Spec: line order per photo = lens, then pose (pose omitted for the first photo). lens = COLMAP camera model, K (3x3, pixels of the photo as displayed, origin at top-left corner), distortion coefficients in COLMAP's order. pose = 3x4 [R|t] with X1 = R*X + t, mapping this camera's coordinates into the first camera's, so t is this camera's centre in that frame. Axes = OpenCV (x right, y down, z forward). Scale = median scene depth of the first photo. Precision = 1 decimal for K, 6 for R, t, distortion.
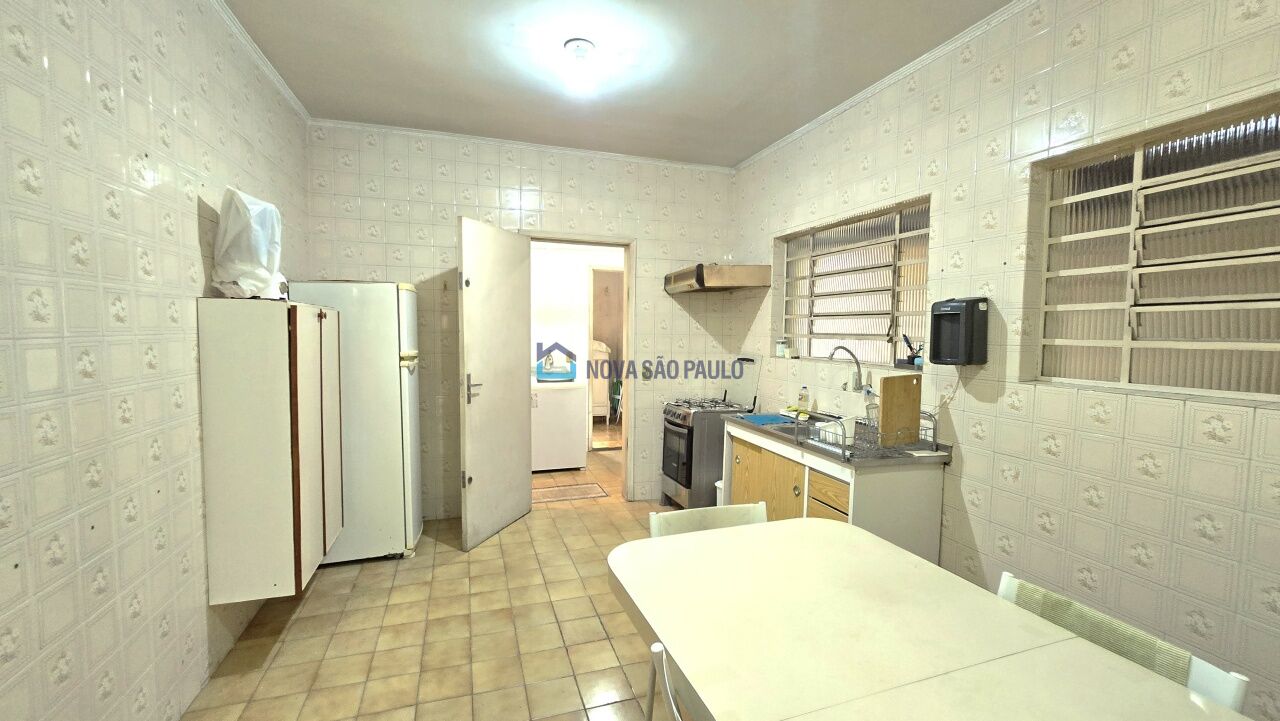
lens RADIAL K [[519.6, 0, 639.2], [0, 519.6, 356.4], [0, 0, 1]] dist [-0.006792, 0.000511]
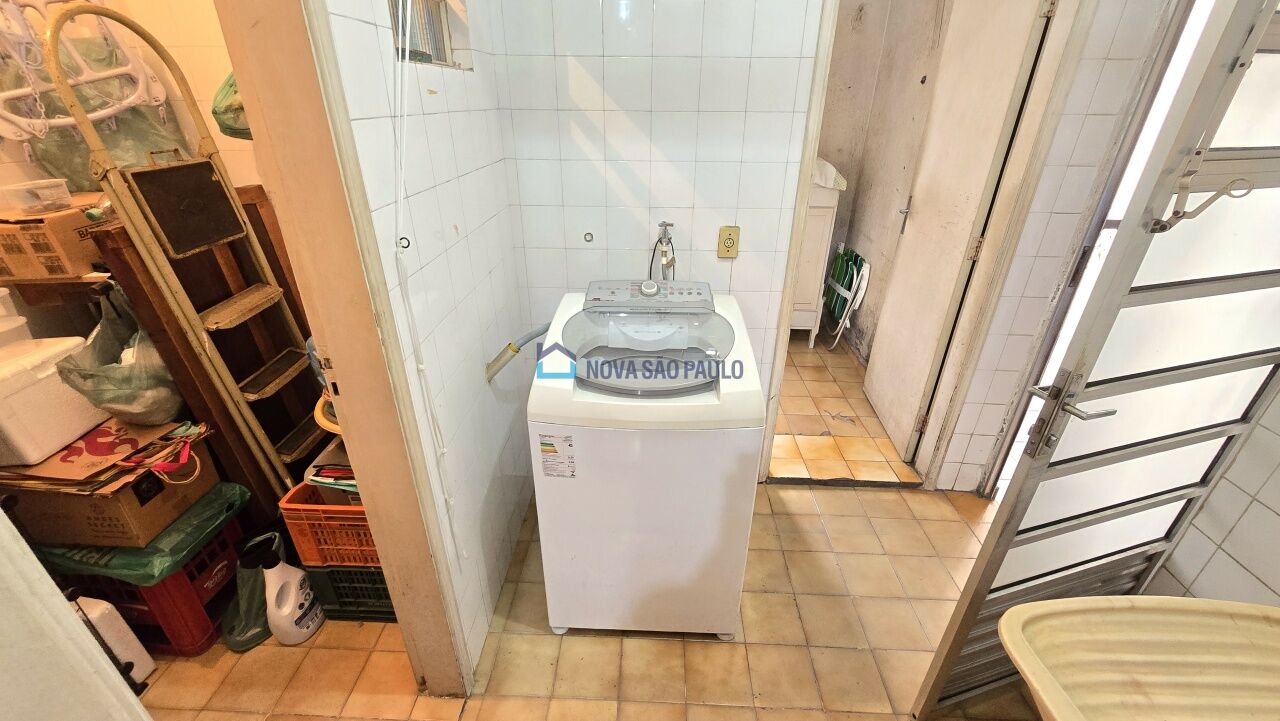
lens RADIAL K [[519.6, 0, 634.6], [0, 519.6, 357.9], [0, 0, 1]] dist [-0.006792, 0.000511]
pose [[0.936177, 0.153979, -0.316011, -0.182971], [-0.015421, 0.916085, 0.400688, -0.143302], [0.351190, -0.370242, 0.859992, 1.605078]]
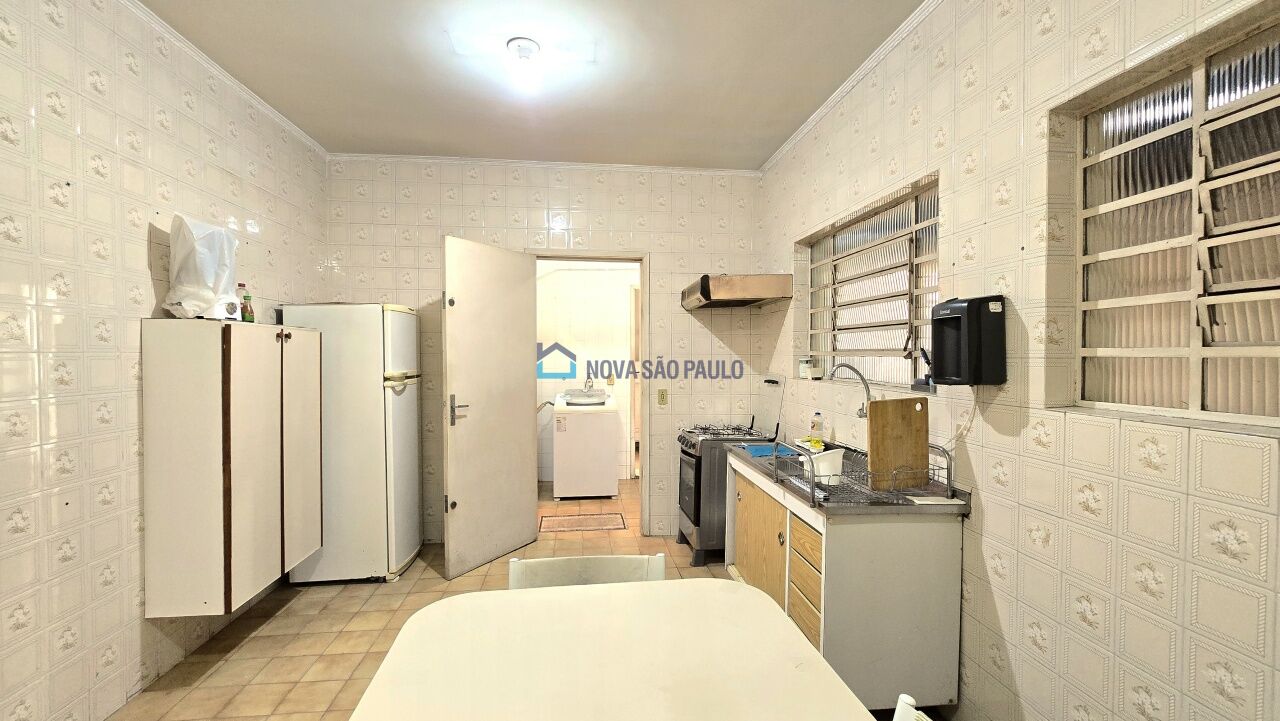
lens RADIAL K [[519.6, 0, 641.3], [0, 519.6, 357.5], [0, 0, 1]] dist [-0.006792, 0.000511]
pose [[0.978763, -0.008652, -0.204814, 0.282081], [-0.000938, 0.998909, -0.046680, 0.011162], [0.204994, 0.045880, 0.977687, 0.147354]]
